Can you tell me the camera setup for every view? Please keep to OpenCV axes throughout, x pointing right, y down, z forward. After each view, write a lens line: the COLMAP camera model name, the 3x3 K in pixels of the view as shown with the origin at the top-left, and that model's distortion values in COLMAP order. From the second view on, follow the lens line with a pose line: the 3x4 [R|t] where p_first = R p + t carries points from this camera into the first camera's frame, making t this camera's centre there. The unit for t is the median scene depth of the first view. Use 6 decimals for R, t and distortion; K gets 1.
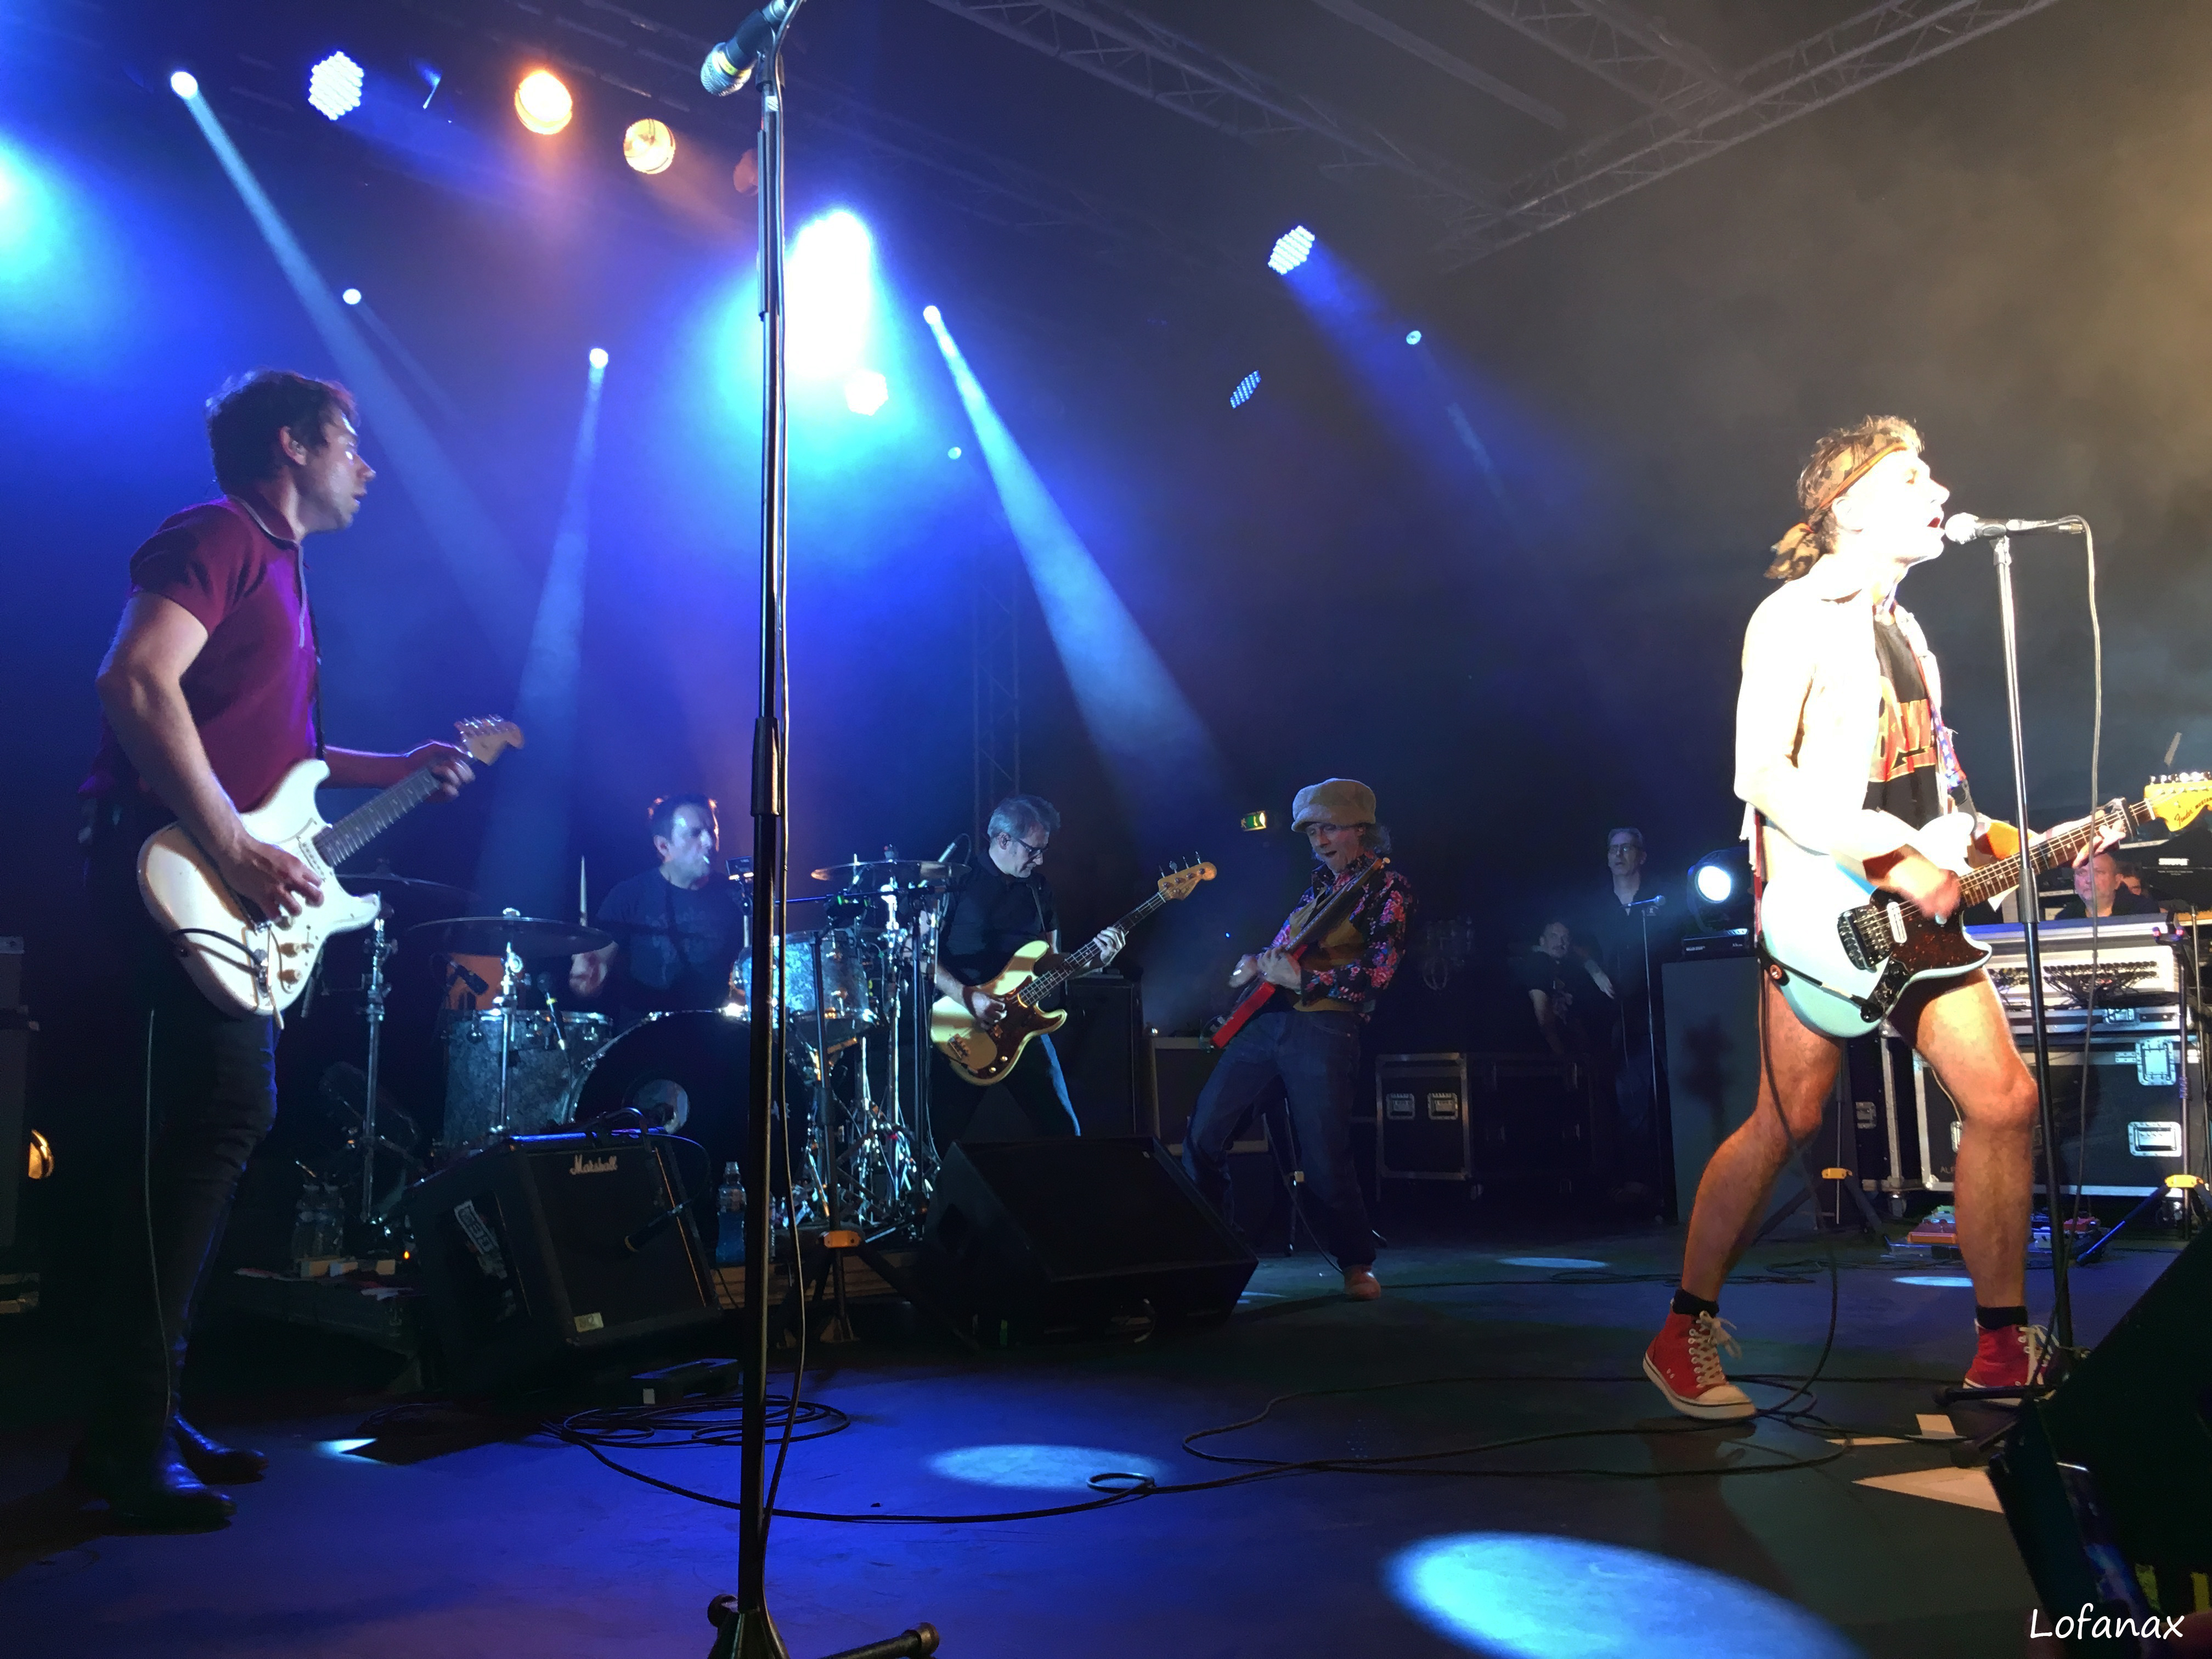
lens RADIAL K [[1943.9, 0, 1108.0], [0, 1943.9, 846.8], [0, 0, 1]] dist [0.064504, -0.054702]
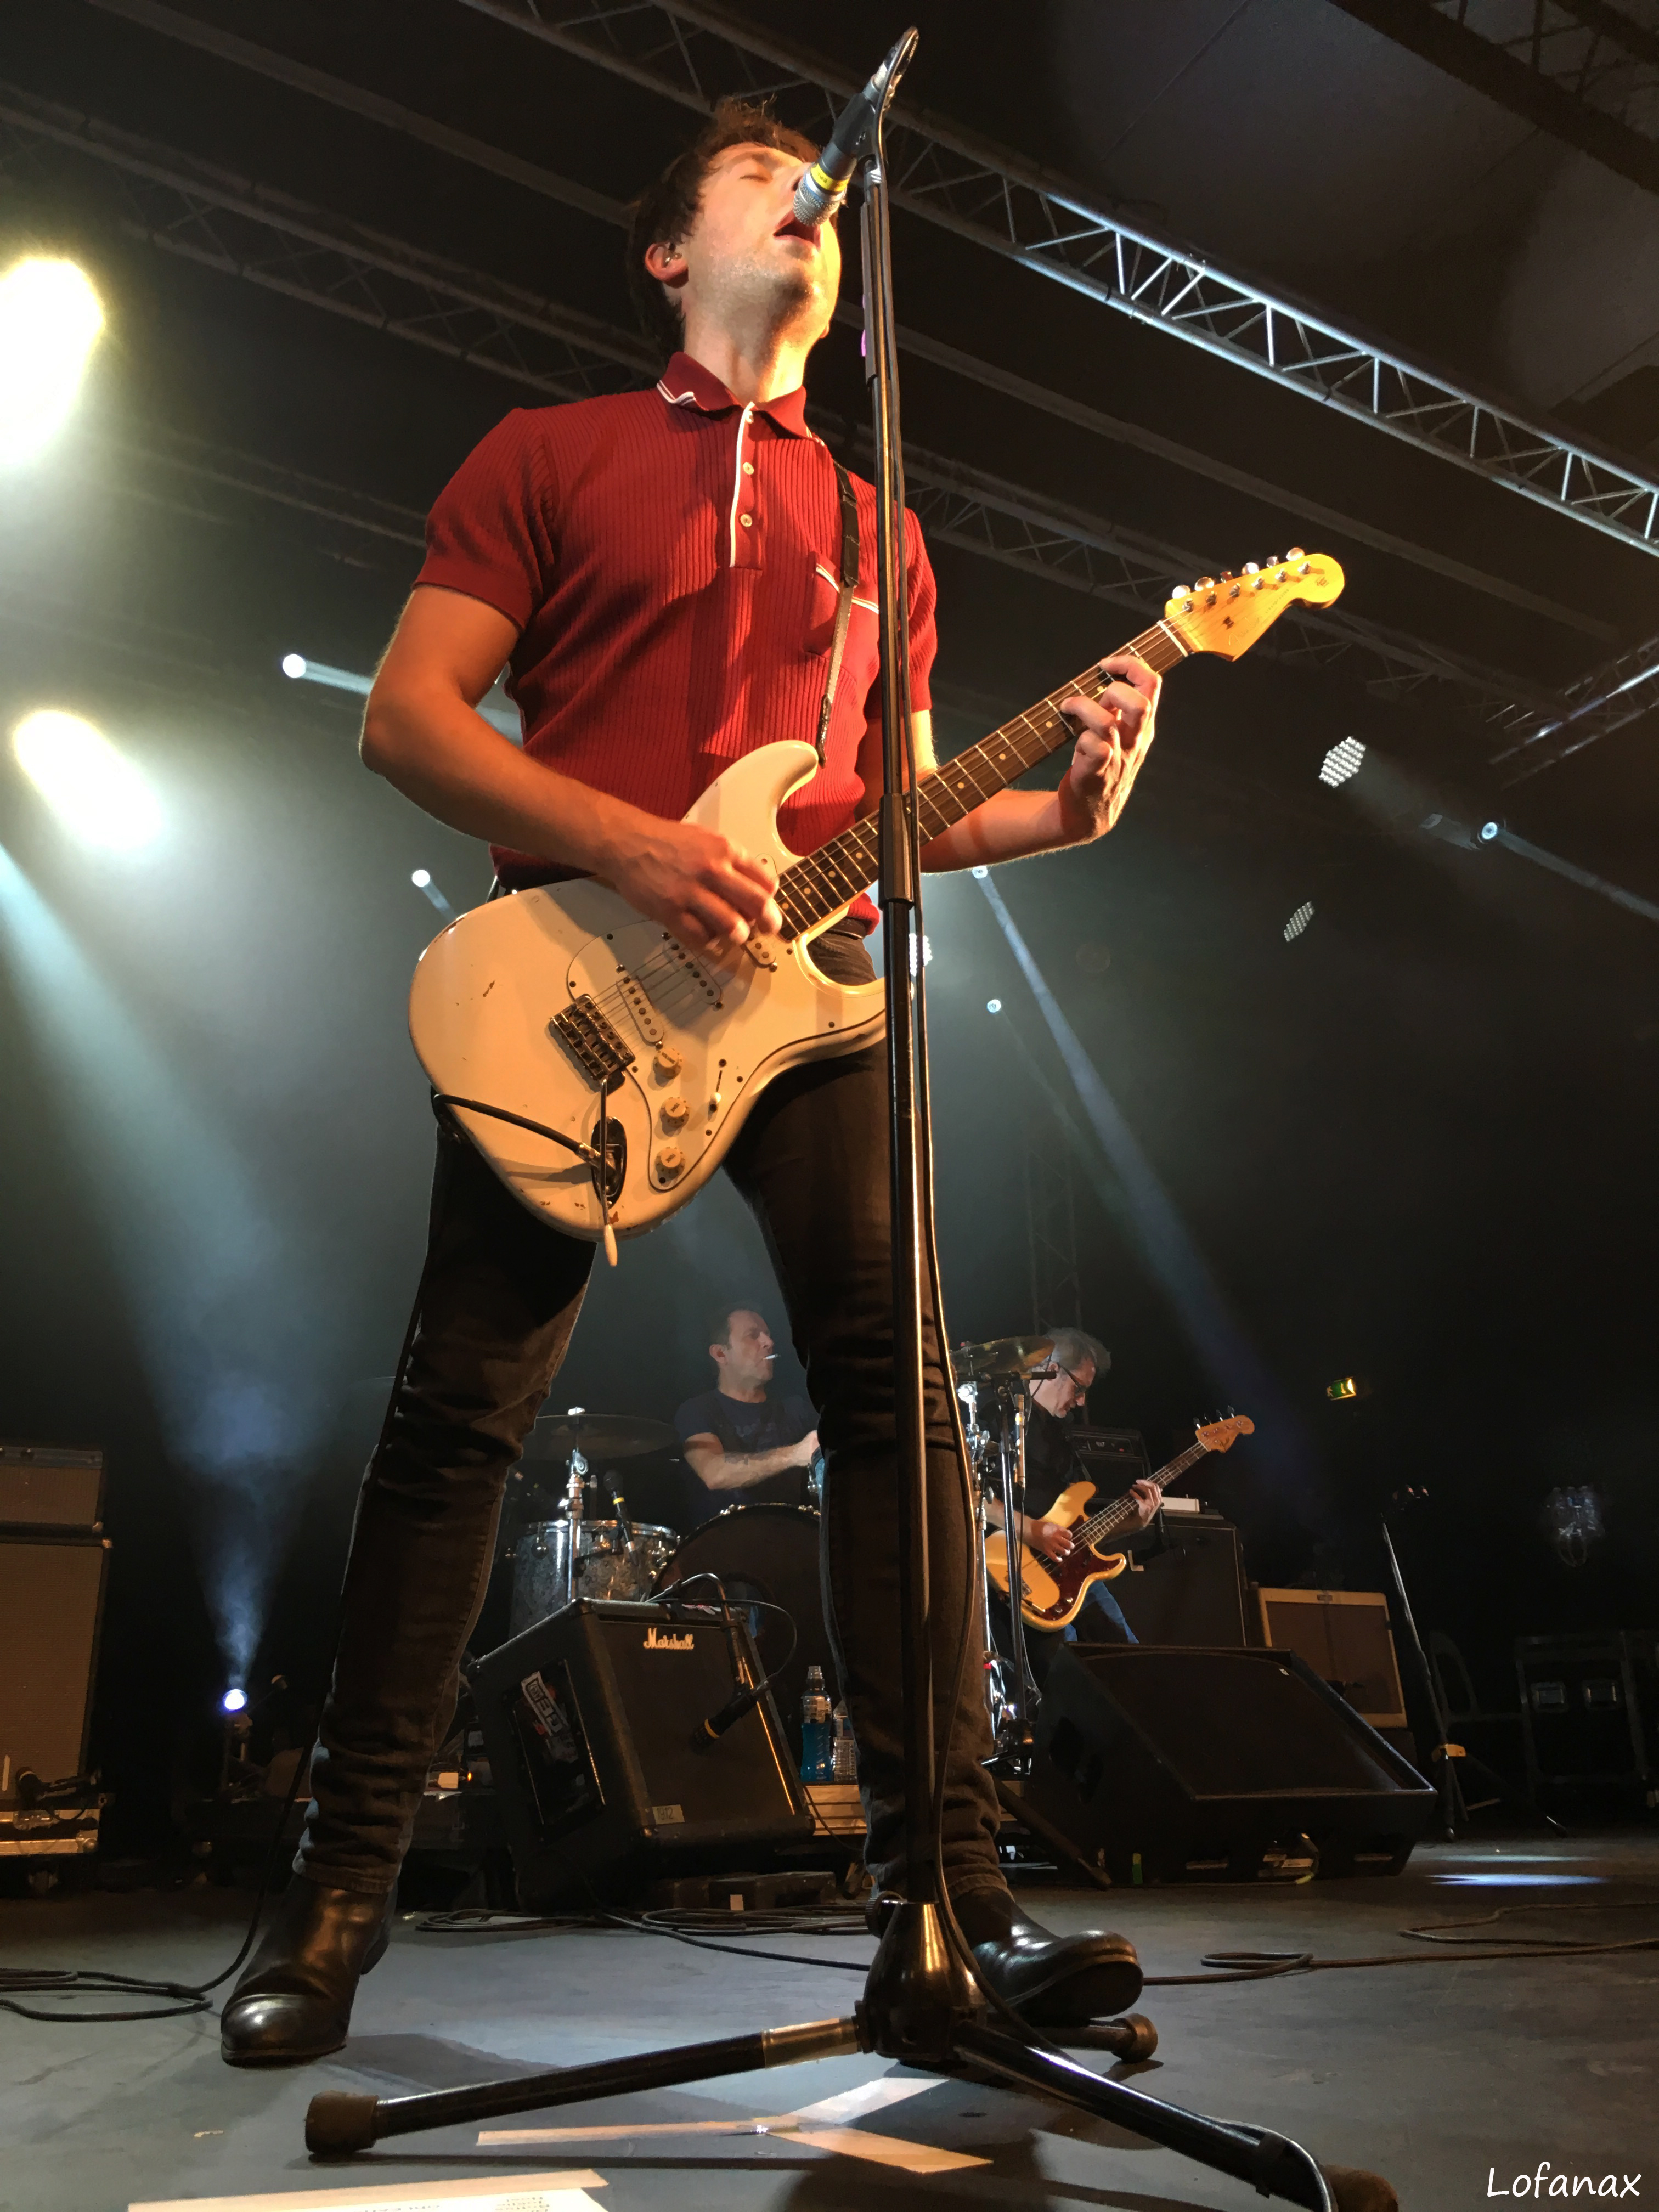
lens RADIAL K [[1935.0, 0, 807.9], [0, 1935.0, 1090.1], [0, 0, 1]] dist [0.058861, -0.007919]
pose [[0.984446, -0.062464, -0.164210, -0.028587], [0.026251, 0.976467, -0.214063, 0.082682], [0.173717, 0.206423, 0.962918, 0.074745]]
